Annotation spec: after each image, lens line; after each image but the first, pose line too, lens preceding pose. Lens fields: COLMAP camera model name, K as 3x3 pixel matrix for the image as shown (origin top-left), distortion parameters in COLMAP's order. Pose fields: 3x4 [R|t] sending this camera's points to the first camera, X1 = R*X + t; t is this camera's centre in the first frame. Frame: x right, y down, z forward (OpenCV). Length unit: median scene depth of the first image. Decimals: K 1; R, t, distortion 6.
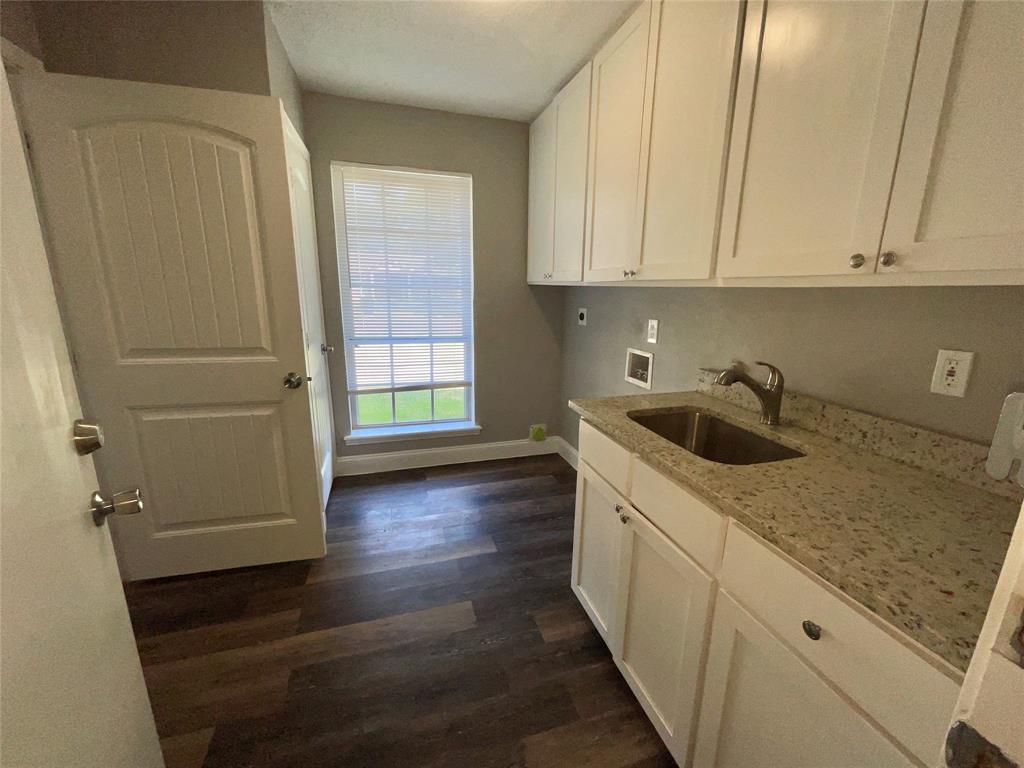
lens RADIAL K [[409.0, 0, 512.3], [0, 409.0, 385.1], [0, 0, 1]] dist [0.002393, -0.003307]
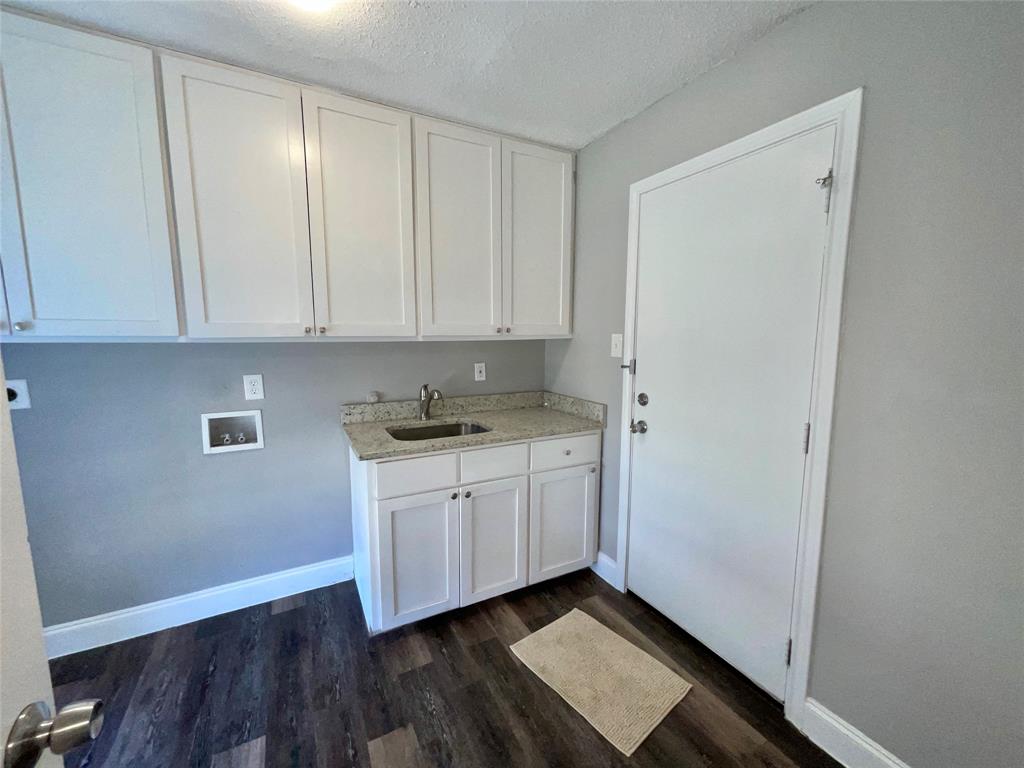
lens RADIAL K [[409.0, 0, 512.3], [0, 409.0, 385.1], [0, 0, 1]] dist [0.002393, -0.003307]
pose [[-0.185986, -0.140574, 0.972444, -0.965889], [0.224669, 0.957407, 0.181369, -0.244938], [-0.956521, 0.252210, -0.146482, 0.801833]]
